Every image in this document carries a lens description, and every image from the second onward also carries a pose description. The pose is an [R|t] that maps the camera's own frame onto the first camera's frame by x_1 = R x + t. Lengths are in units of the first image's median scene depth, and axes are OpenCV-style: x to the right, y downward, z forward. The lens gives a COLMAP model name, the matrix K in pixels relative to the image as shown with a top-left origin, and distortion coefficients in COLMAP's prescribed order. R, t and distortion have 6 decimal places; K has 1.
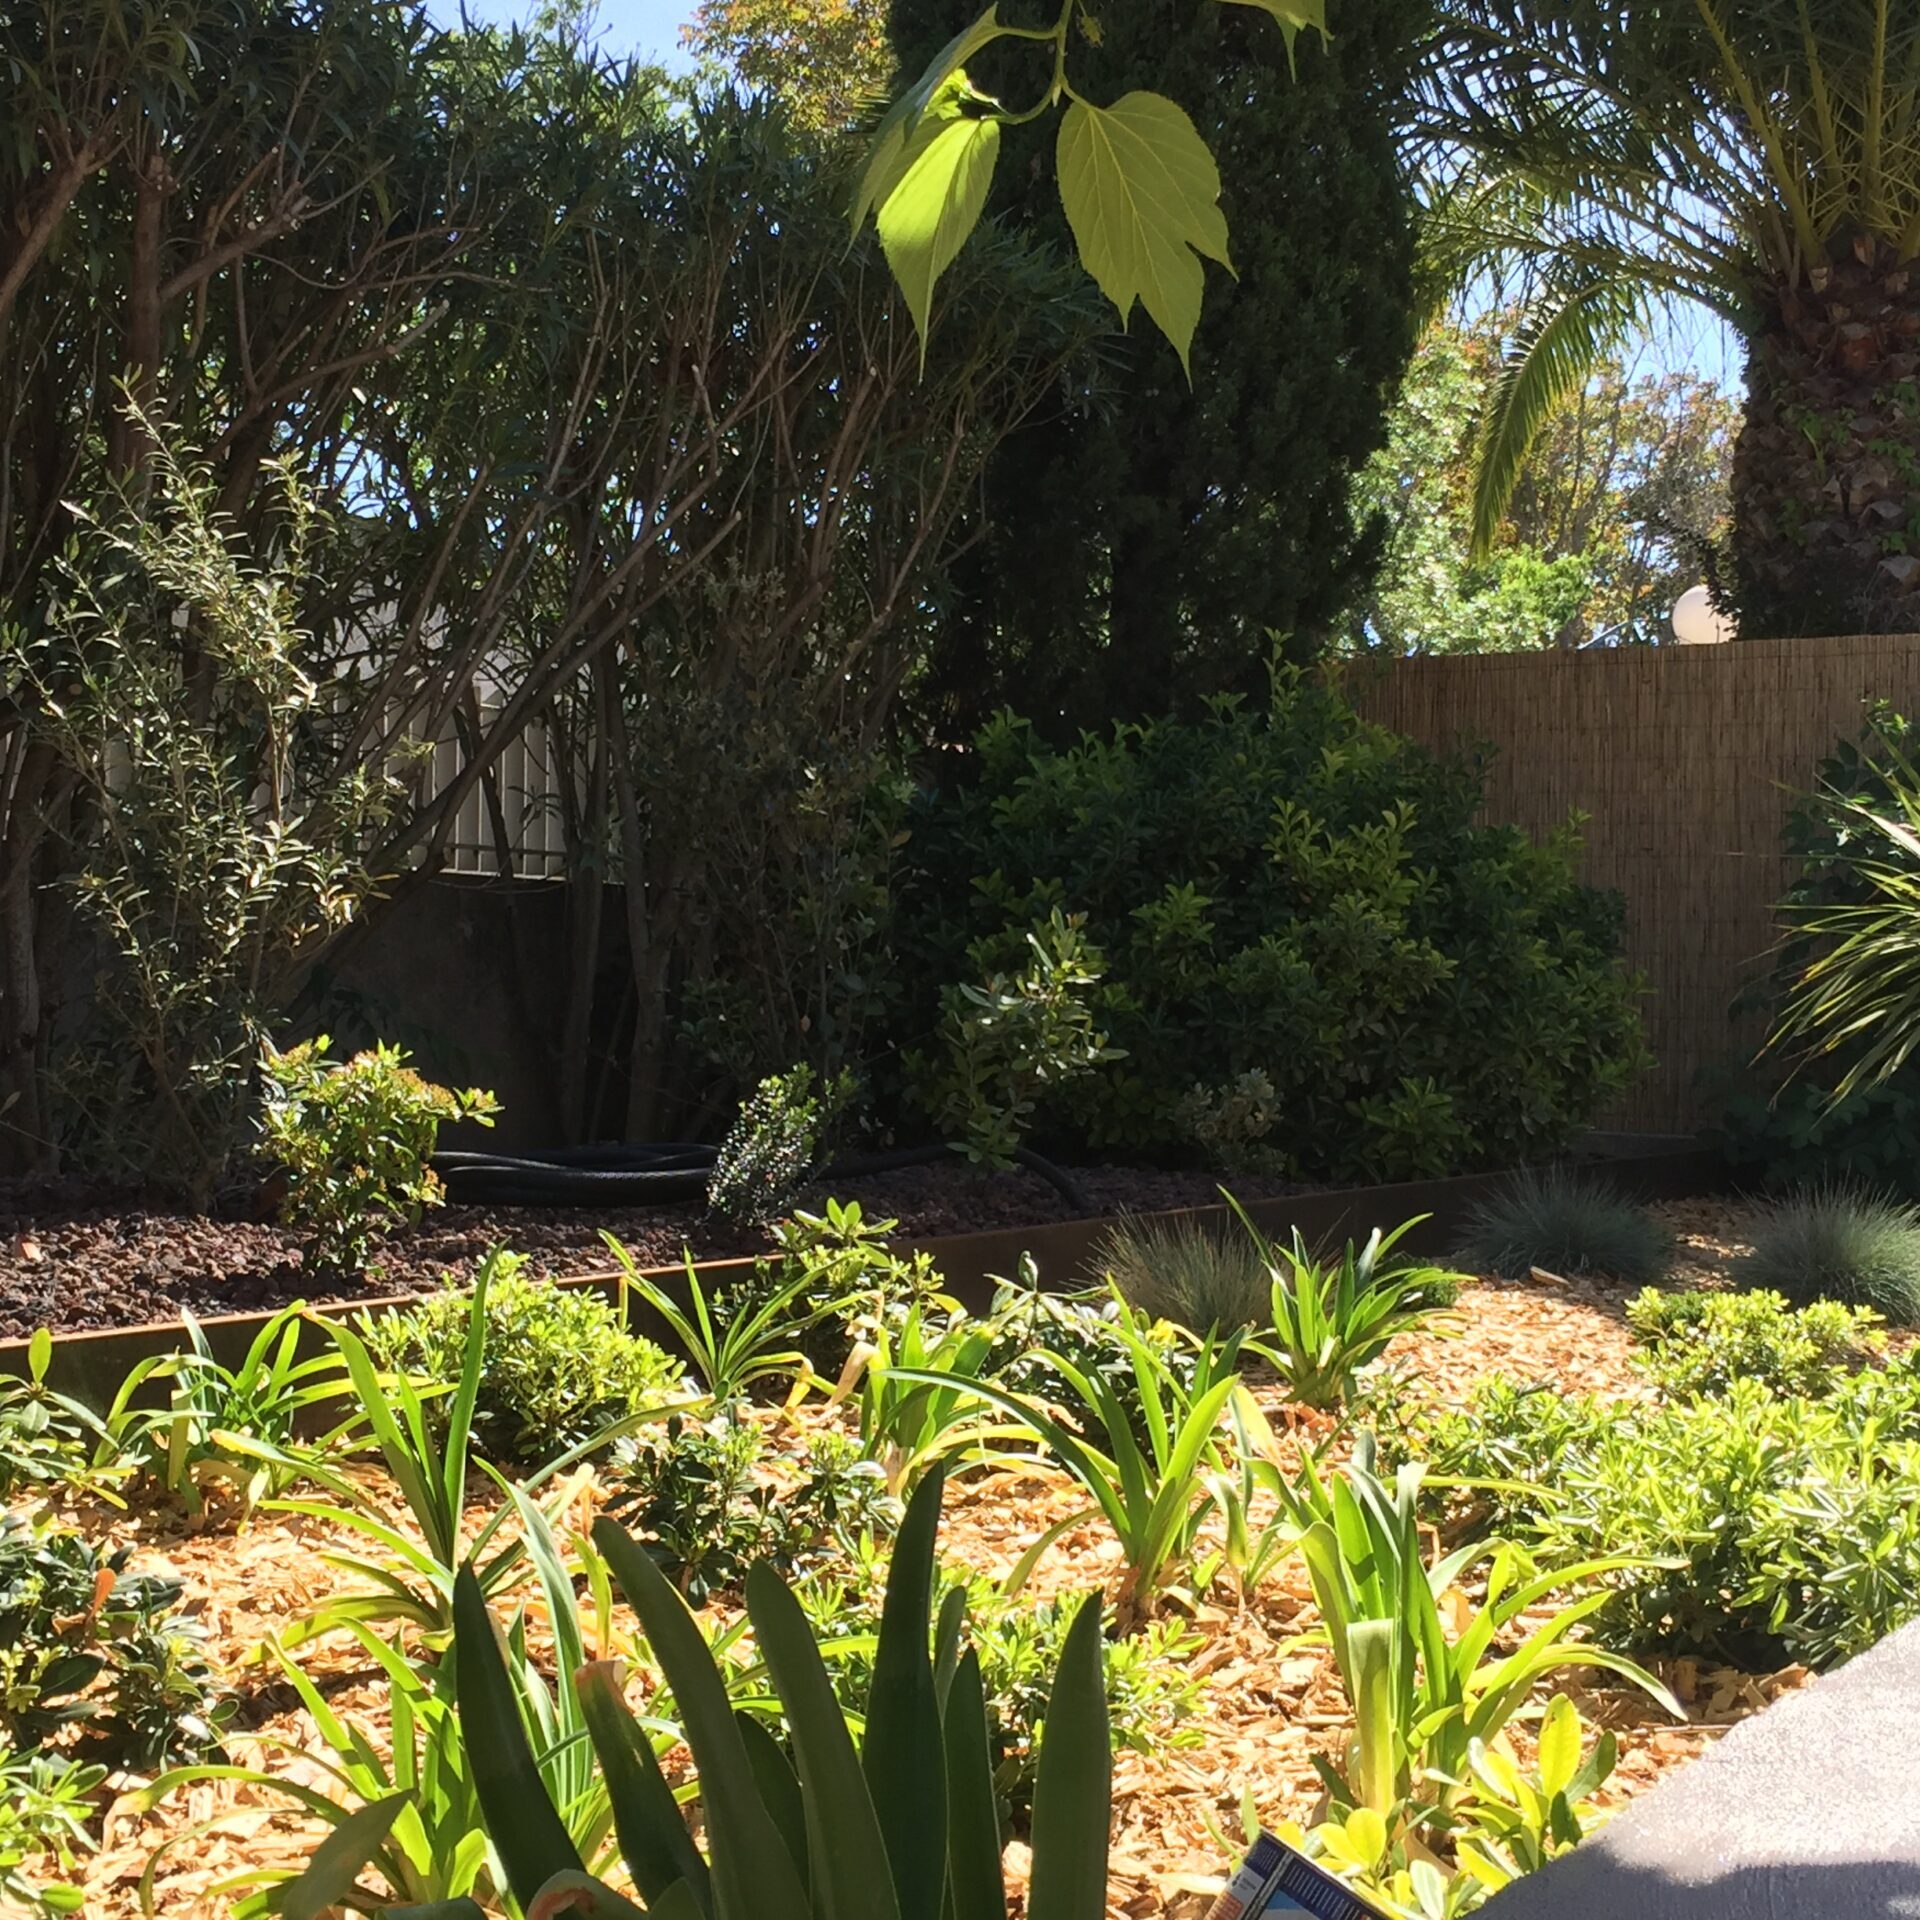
lens RADIAL K [[3080.1, 0, 1009.3], [0, 3080.1, 963.1], [0, 0, 1]] dist [0.064583, 0.079811]
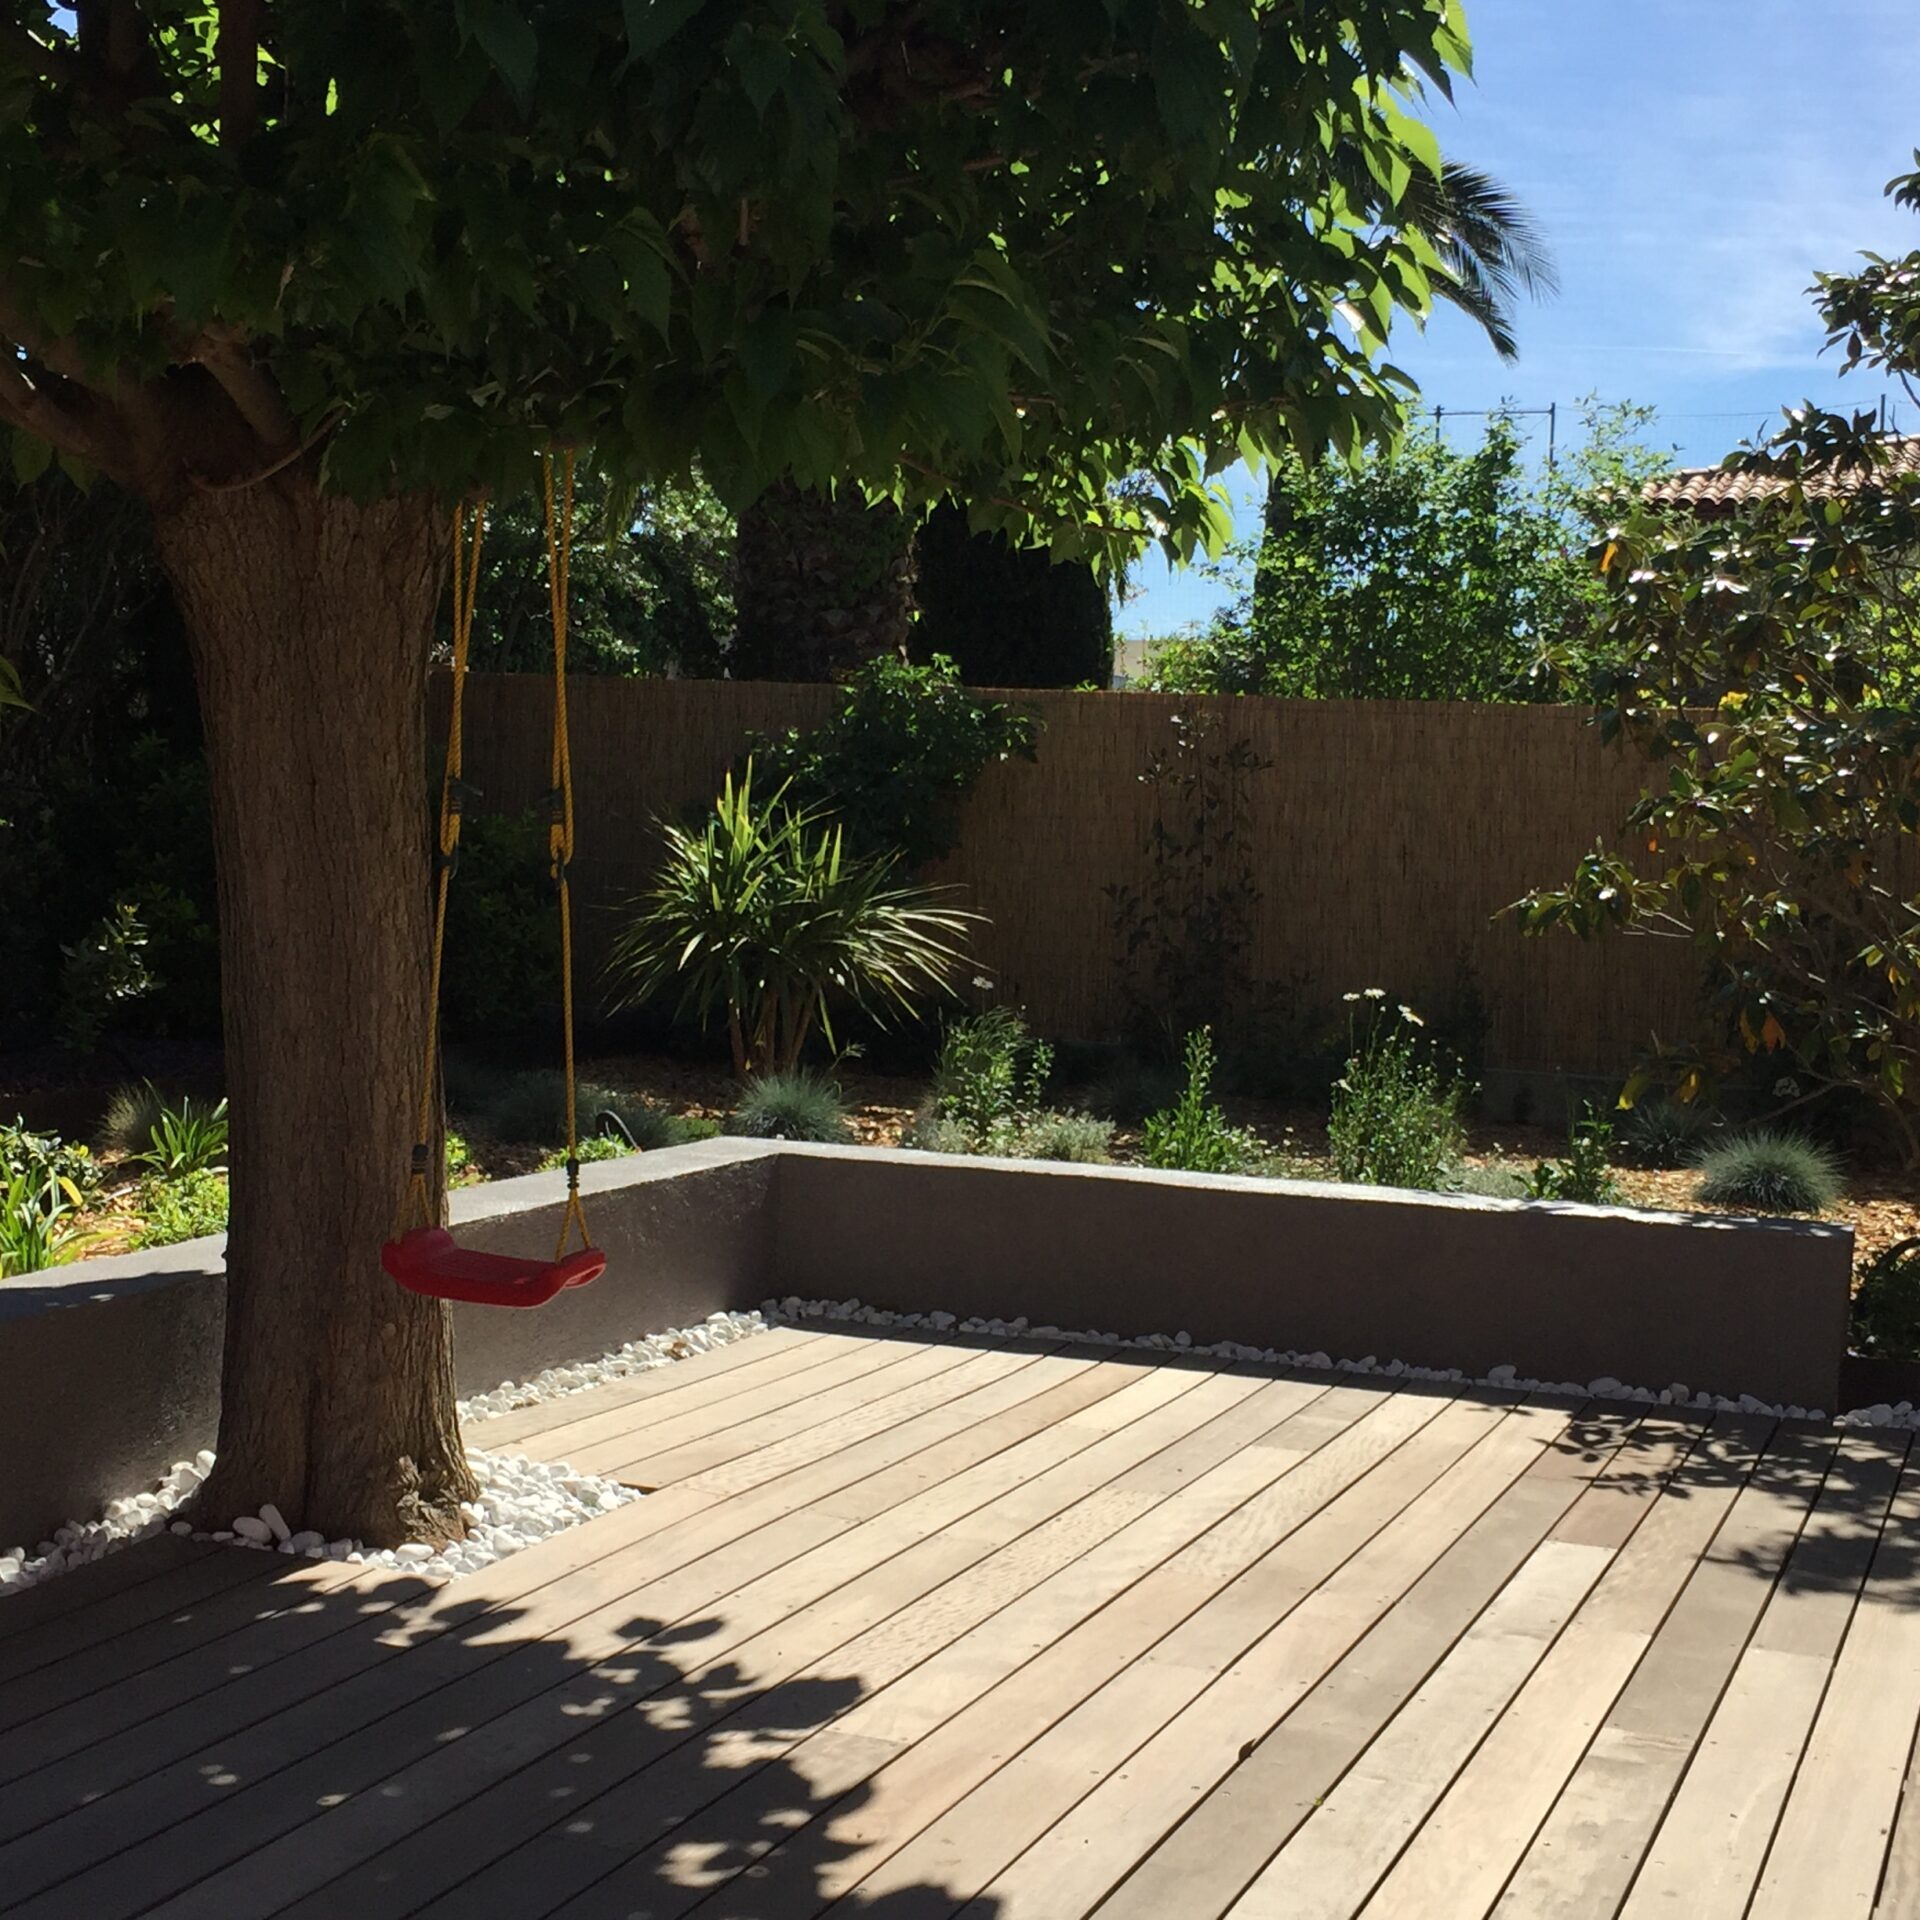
lens RADIAL K [[3116.6, 0, 959.3], [0, 3116.6, 947.9], [0, 0, 1]] dist [0.074306, 0.110312]
pose [[0.986589, 0.017525, 0.162278, 0.188256], [-0.027834, 0.997721, 0.061472, -0.109332], [-0.160831, -0.065165, 0.984828, -0.780314]]
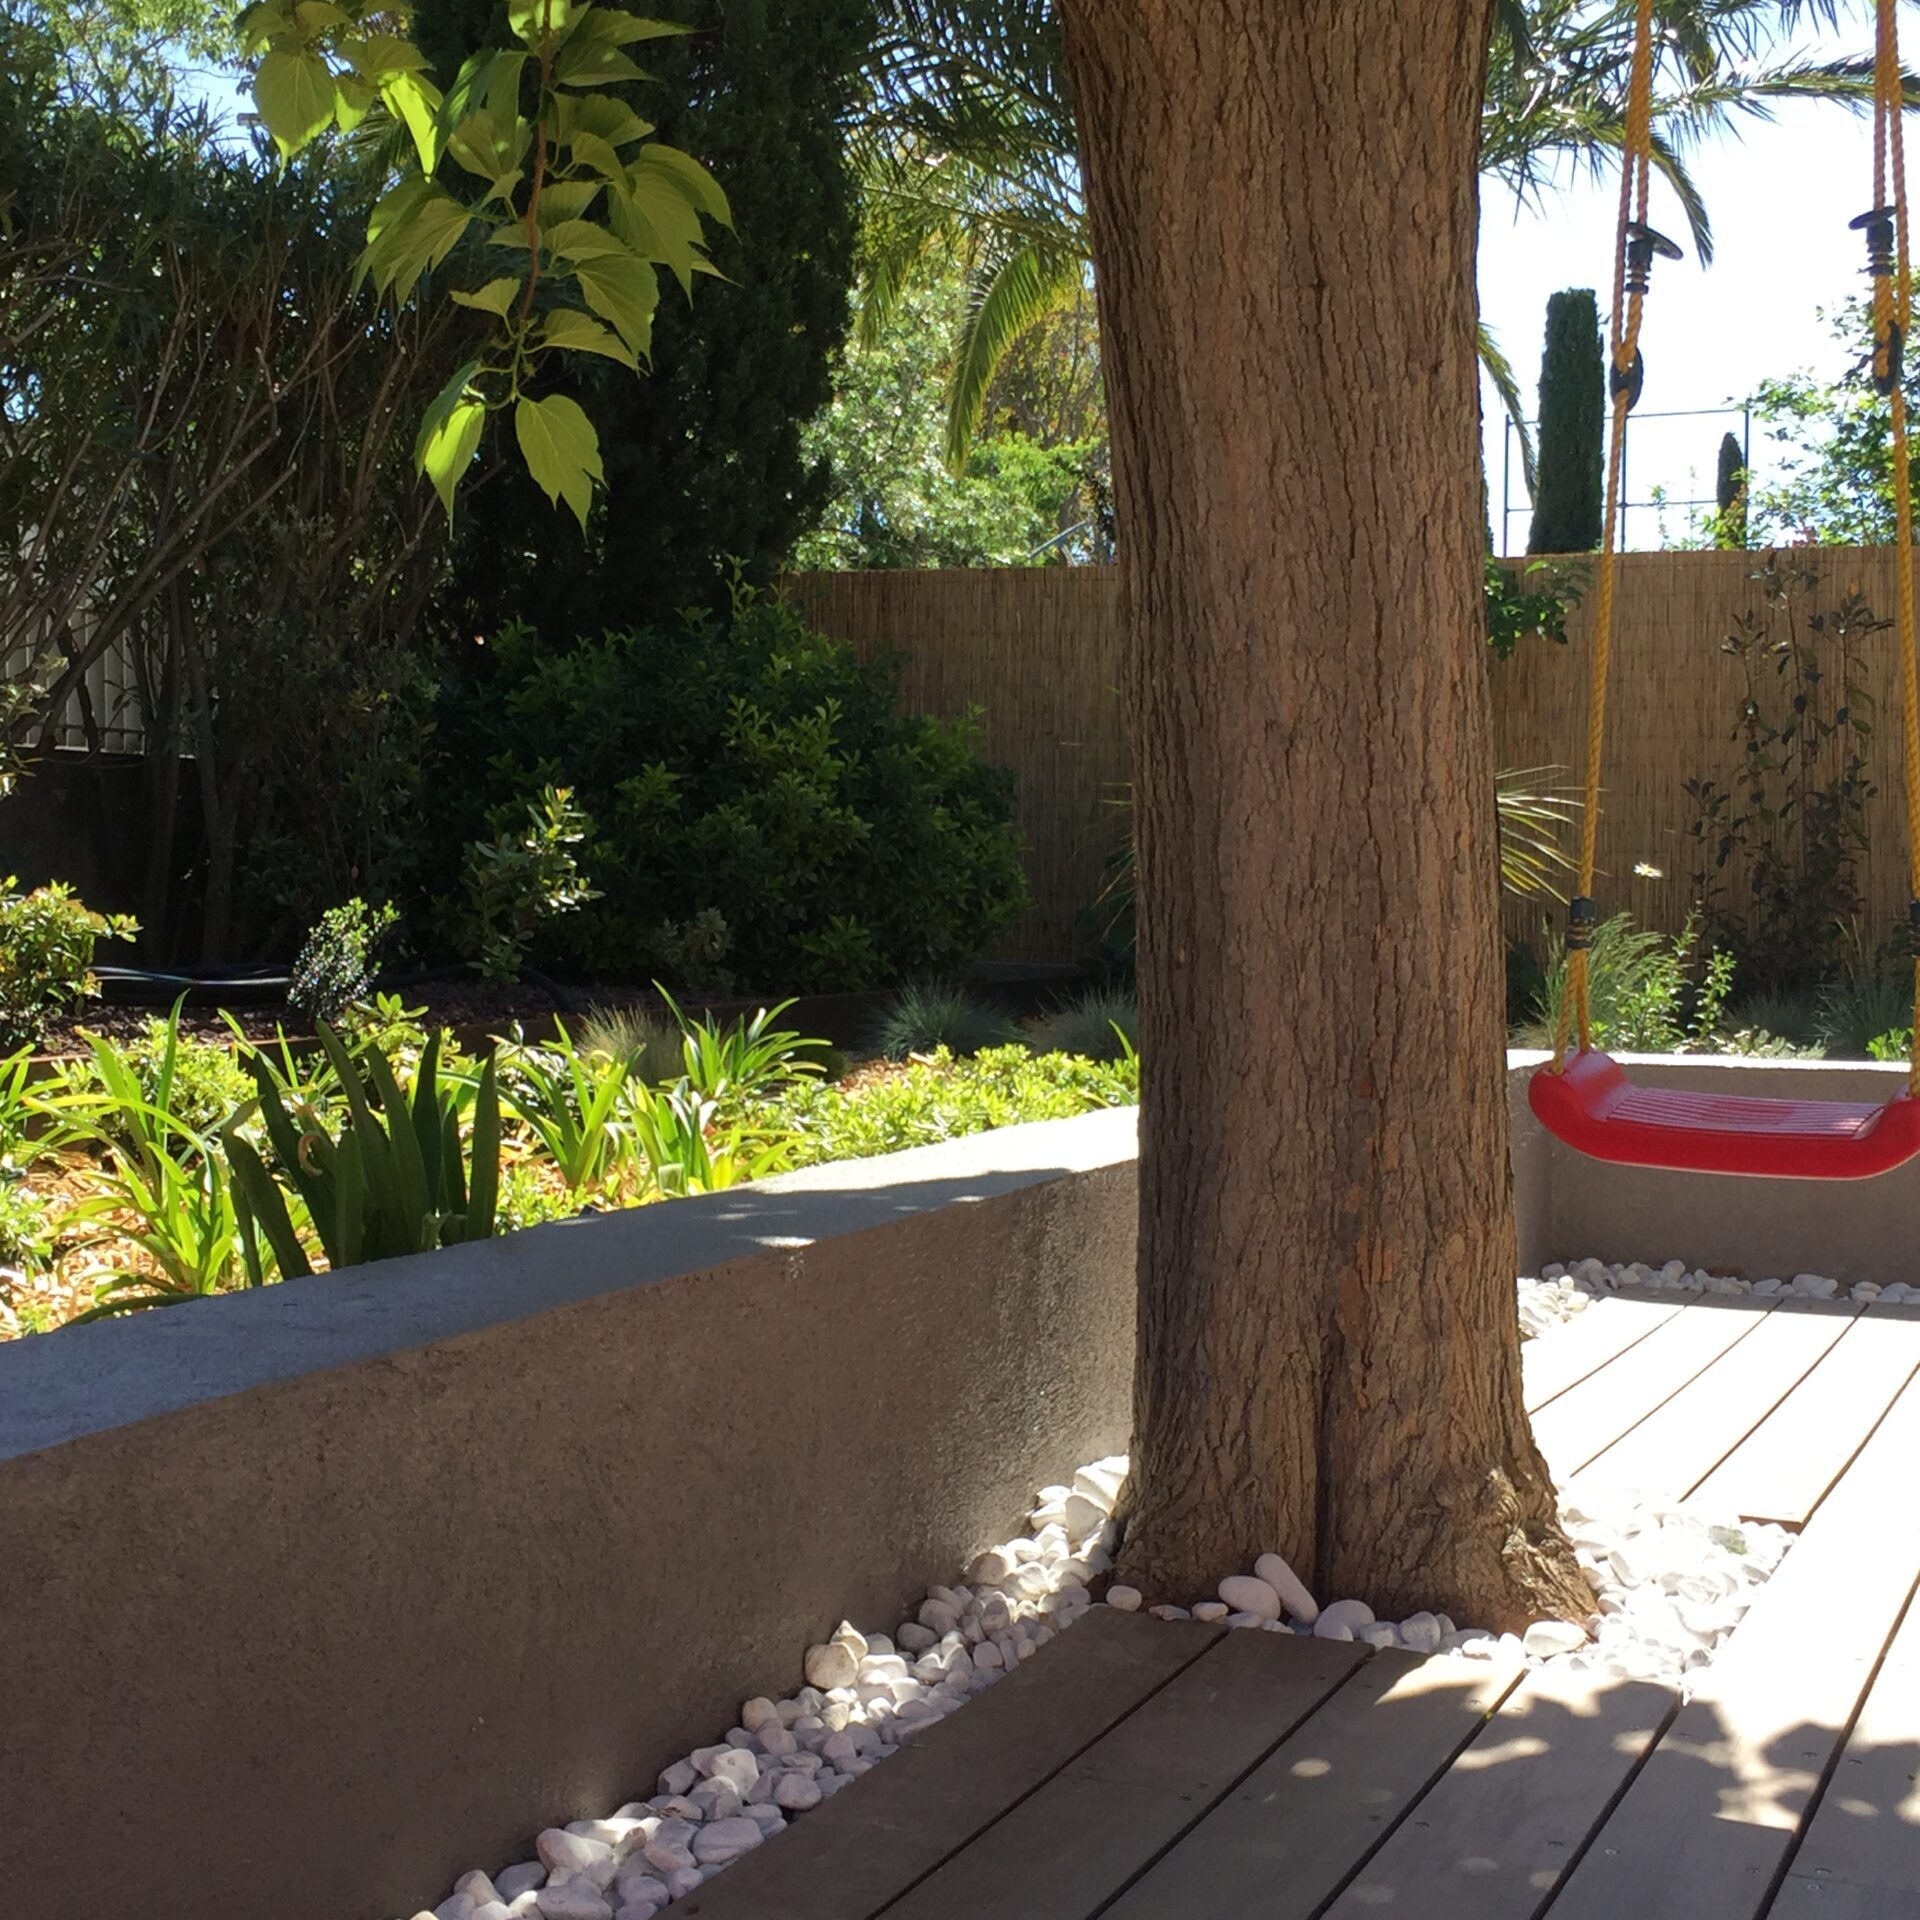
lens RADIAL K [[3080.1, 0, 1009.3], [0, 3080.1, 963.1], [0, 0, 1]] dist [0.064583, 0.079811]
pose [[0.988953, -0.005007, 0.148144, 0.013475], [-0.001745, 0.998967, 0.045416, -0.001682], [-0.148218, -0.045173, 0.987922, -0.331880]]
